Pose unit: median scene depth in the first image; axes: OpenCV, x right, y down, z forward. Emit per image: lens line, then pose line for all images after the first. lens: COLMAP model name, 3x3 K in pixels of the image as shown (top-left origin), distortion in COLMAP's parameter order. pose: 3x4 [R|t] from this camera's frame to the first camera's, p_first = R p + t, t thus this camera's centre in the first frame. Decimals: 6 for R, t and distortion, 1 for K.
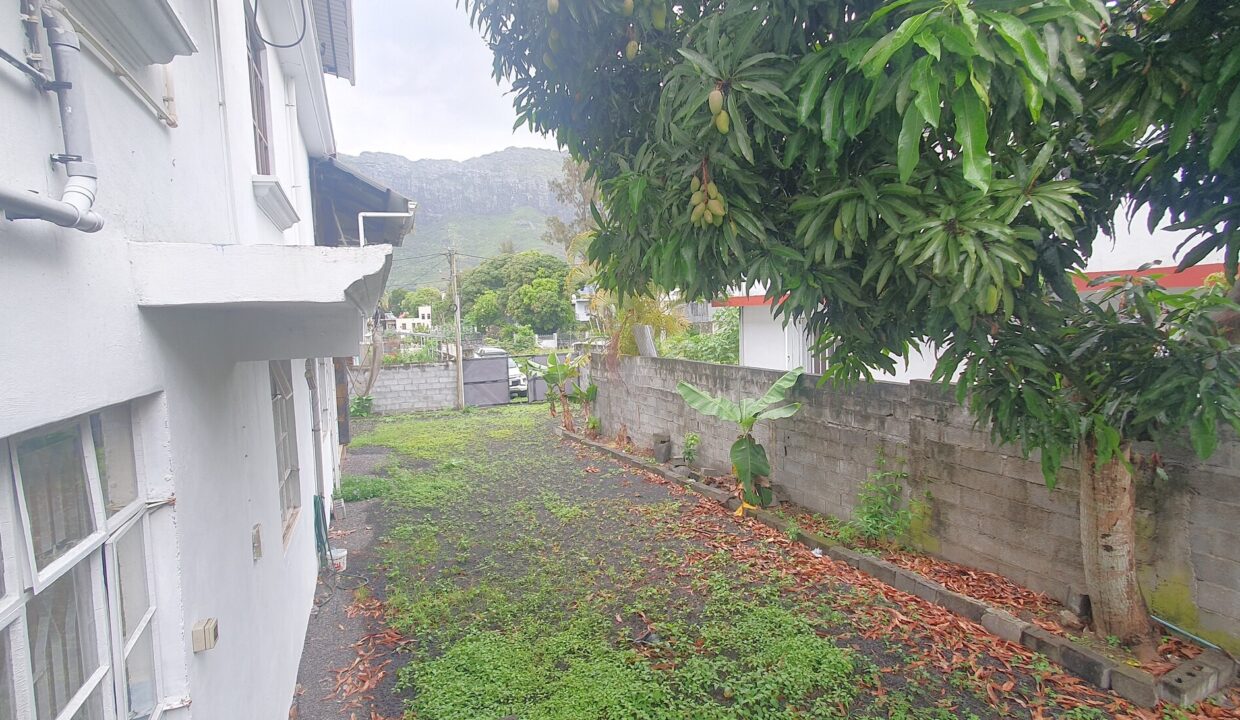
lens RADIAL K [[610.9, 0, 623.7], [0, 610.9, 356.0], [0, 0, 1]] dist [0.022674, -0.010176]
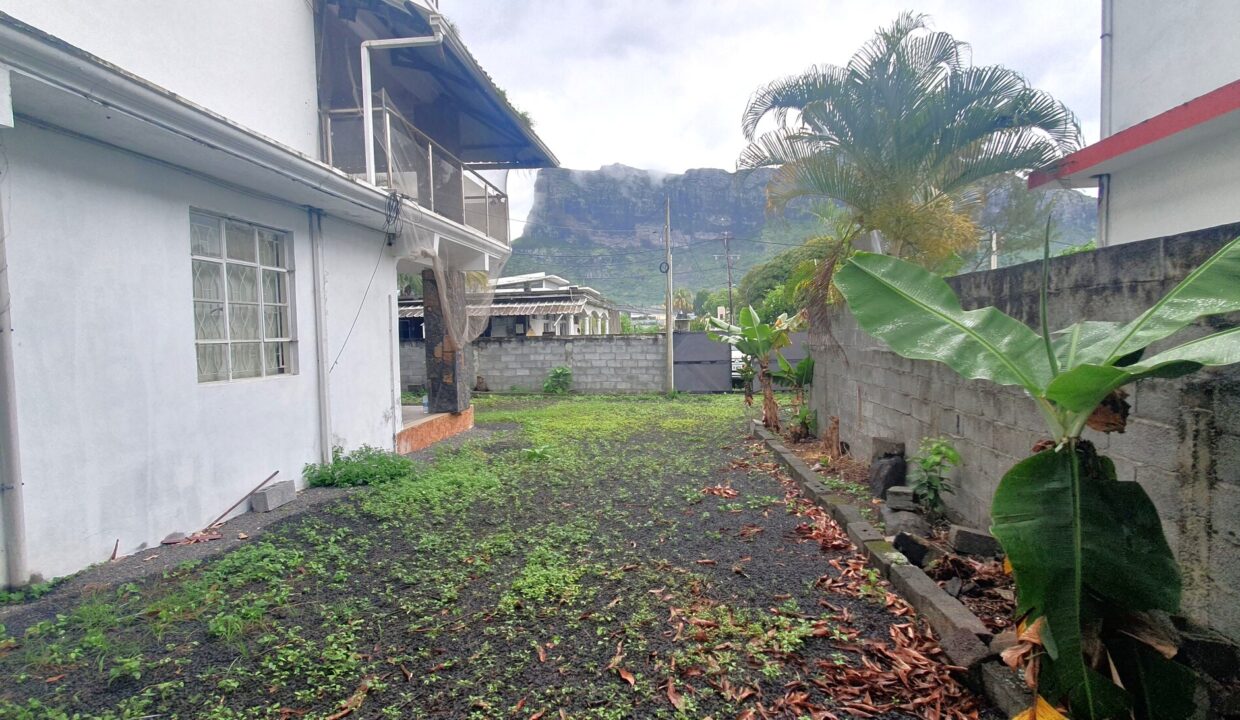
lens RADIAL K [[610.9, 0, 623.2], [0, 610.9, 355.6], [0, 0, 1]] dist [0.022674, -0.010176]
pose [[0.878640, 0.036959, -0.476053, 0.084310], [-0.042581, 0.999093, -0.001025, 0.054301], [0.475583, 0.021171, 0.879416, 0.360940]]
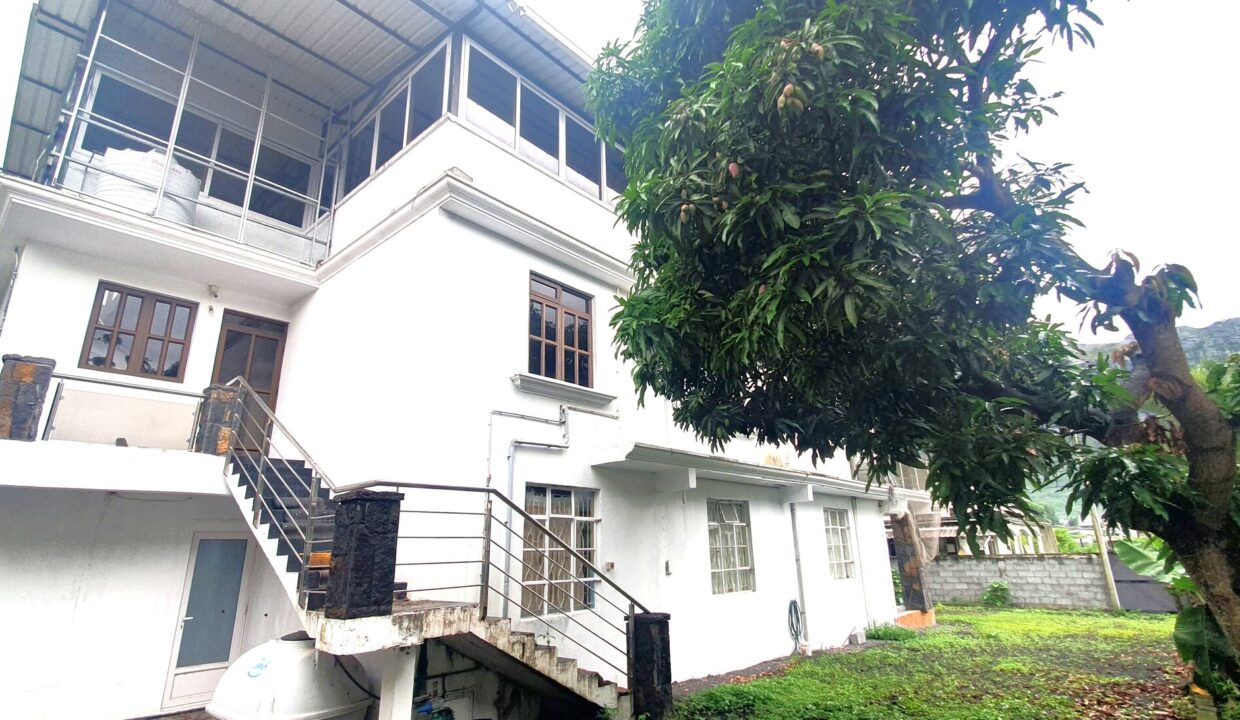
lens RADIAL K [[610.9, 0, 629.7], [0, 610.9, 367.6], [0, 0, 1]] dist [0.022674, -0.010176]
pose [[0.450231, -0.235887, -0.861191, 0.363972], [-0.047891, 0.956707, -0.287086, 0.054662], [0.891627, 0.170499, 0.419442, -0.072660]]
